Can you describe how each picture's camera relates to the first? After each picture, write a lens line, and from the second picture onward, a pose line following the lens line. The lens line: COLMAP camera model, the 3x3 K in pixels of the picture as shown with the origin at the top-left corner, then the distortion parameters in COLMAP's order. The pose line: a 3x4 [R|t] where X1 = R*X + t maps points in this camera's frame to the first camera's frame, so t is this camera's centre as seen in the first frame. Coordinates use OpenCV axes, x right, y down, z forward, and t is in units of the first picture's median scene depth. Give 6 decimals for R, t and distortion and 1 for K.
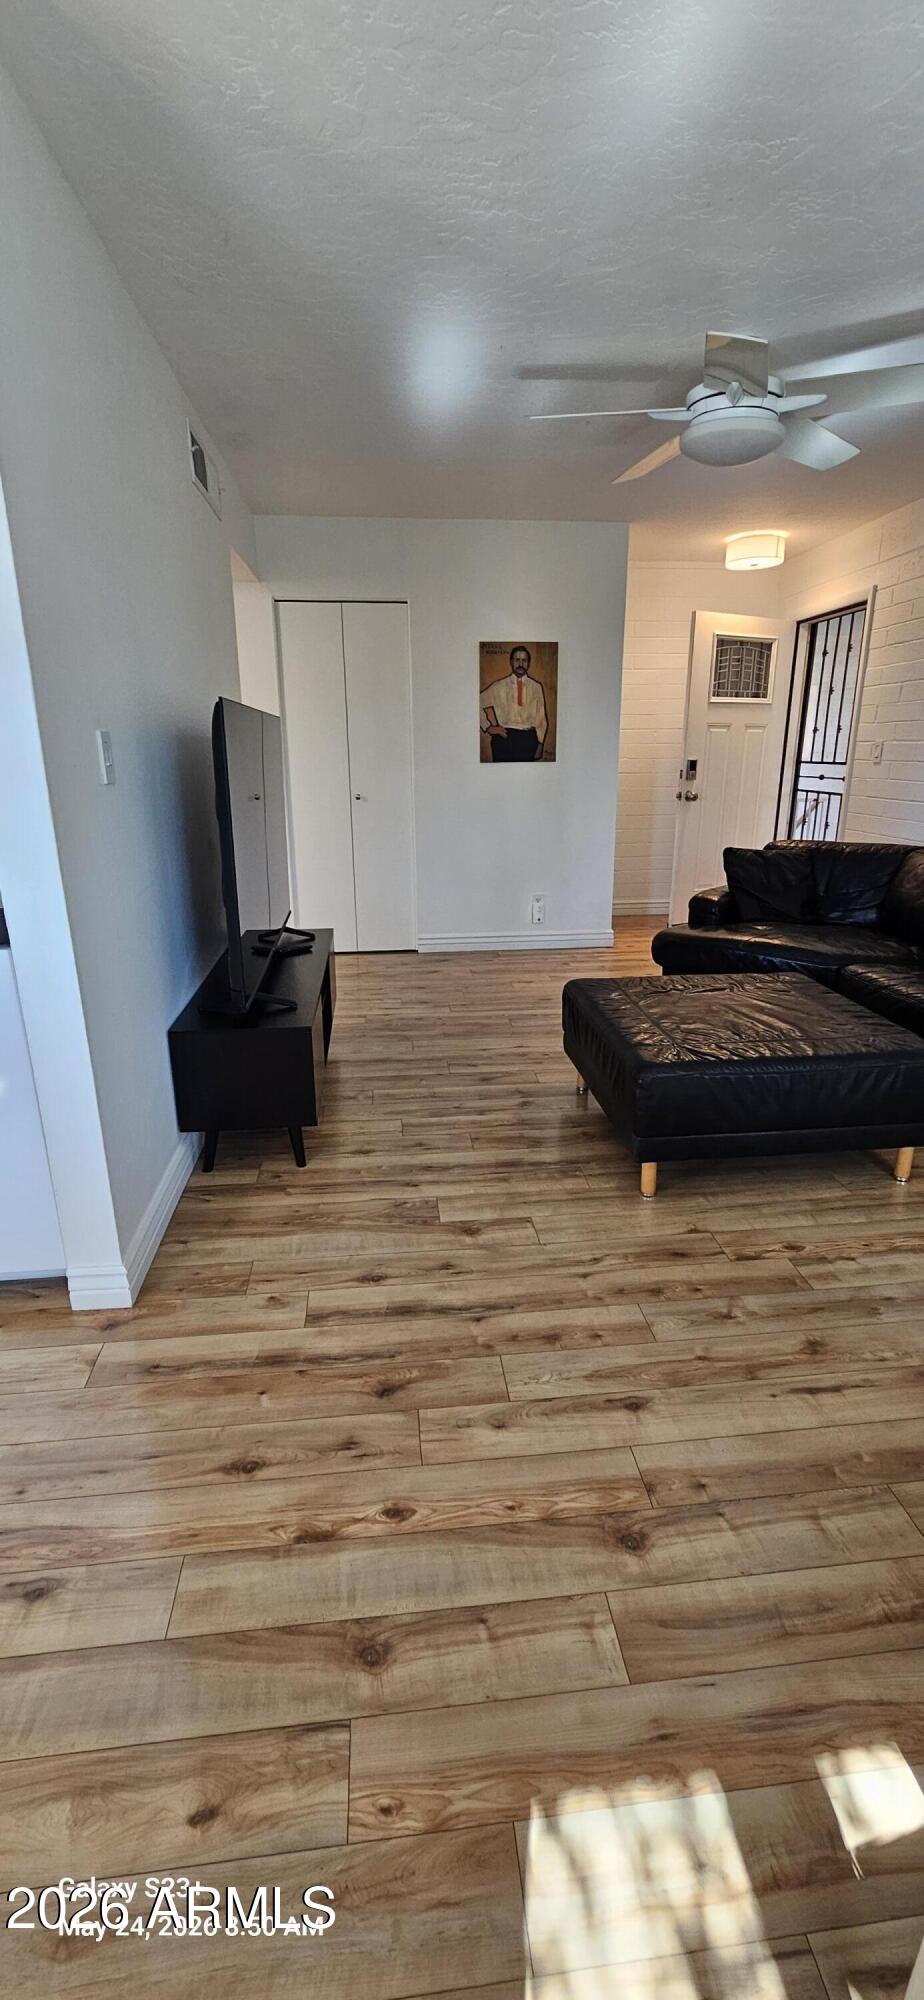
lens RADIAL K [[824.3, 0, 467.0], [0, 824.3, 1005.4], [0, 0, 1]] dist [-0.000102, 0.000713]
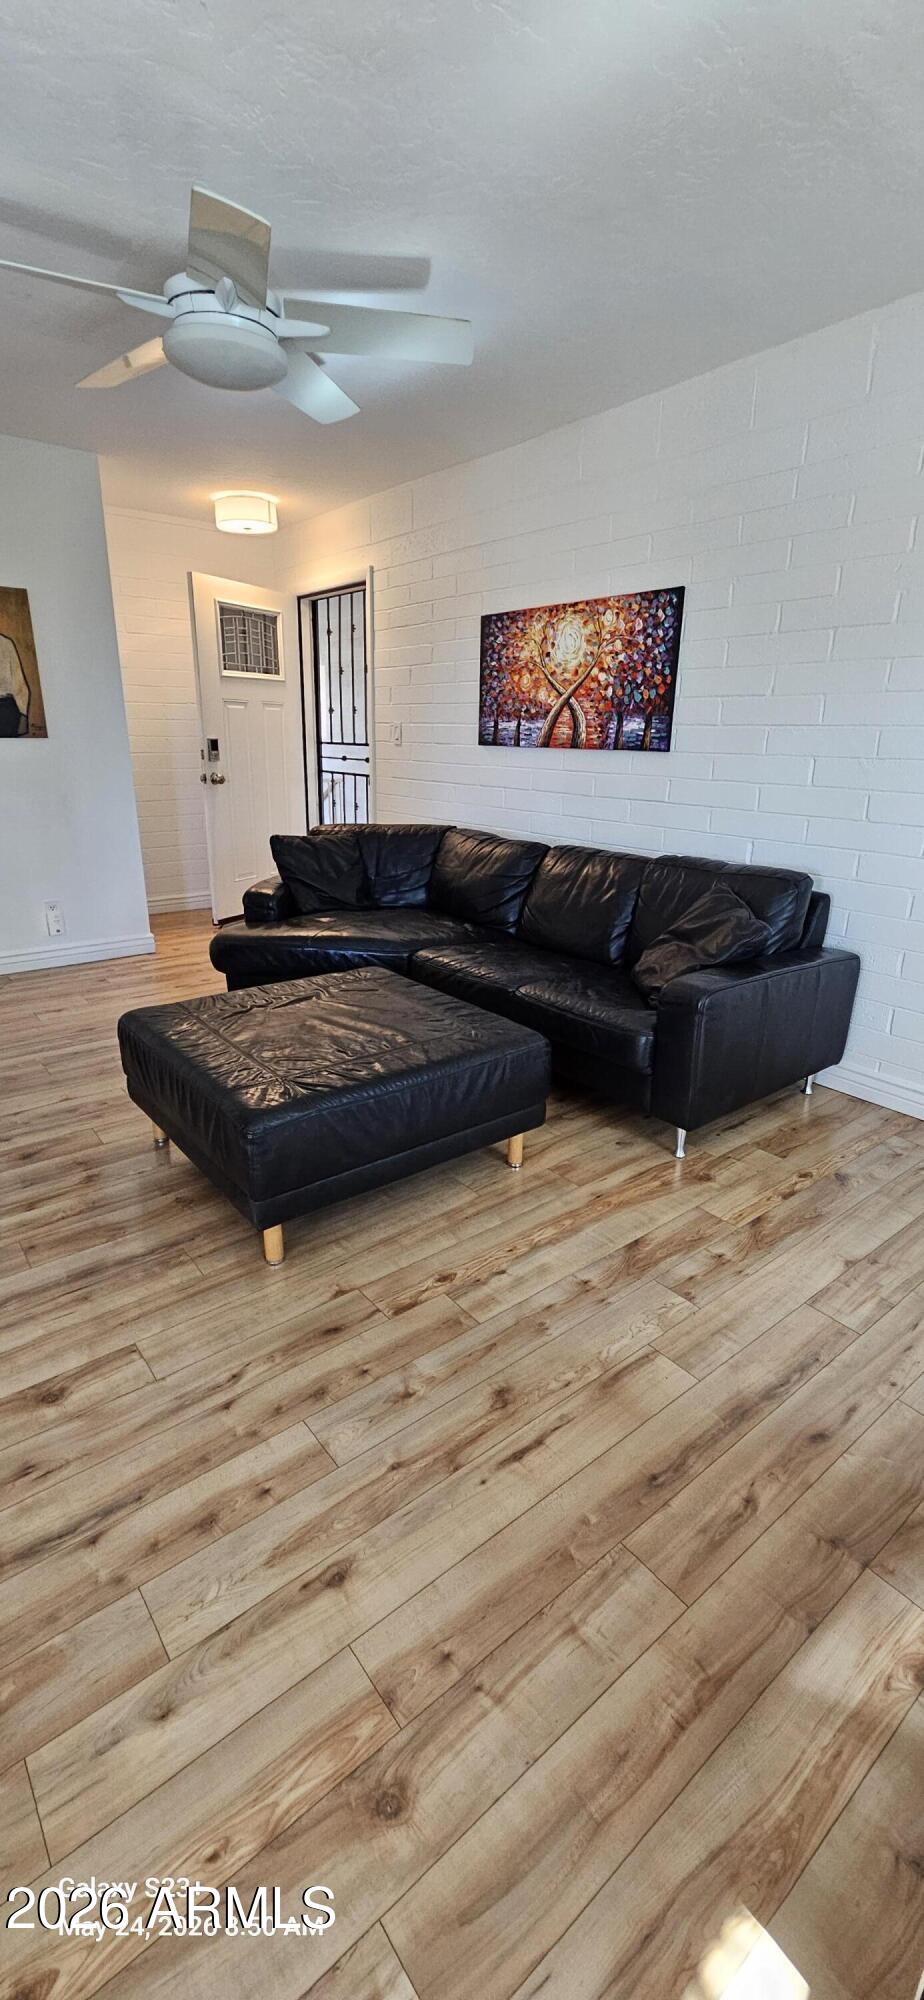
lens RADIAL K [[824.3, 0, 467.0], [0, 824.3, 1005.4], [0, 0, 1]] dist [-0.000102, 0.000713]
pose [[0.843371, -0.151078, 0.515655, -0.004379], [0.139488, 0.988317, 0.061423, -0.026978], [-0.518910, 0.020125, 0.854592, 0.094598]]
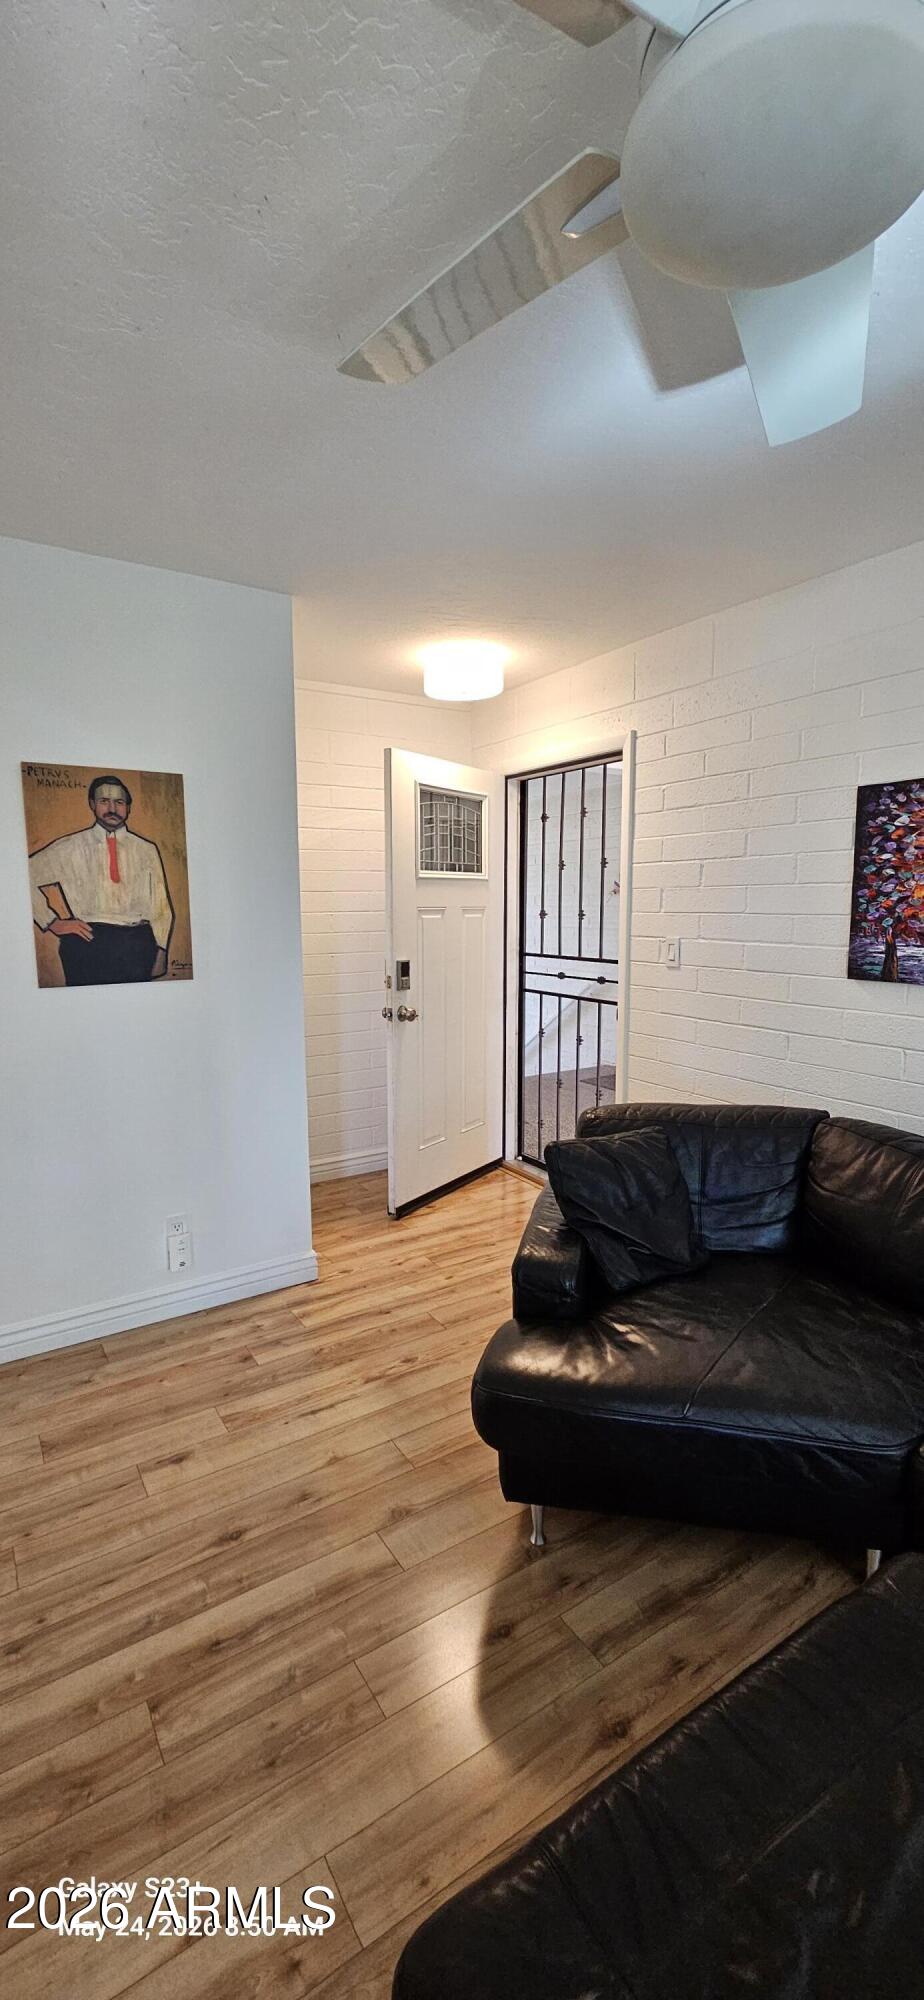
lens RADIAL K [[818.2, 0, 462.0], [0, 818.2, 1000.0], [0, 0, 1]] dist [0.002014, 0.000262]
pose [[0.893212, -0.052921, 0.446510, 0.025208], [0.133832, 0.979332, -0.151651, -0.189544], [-0.429256, 0.195214, 0.881834, 0.479484]]
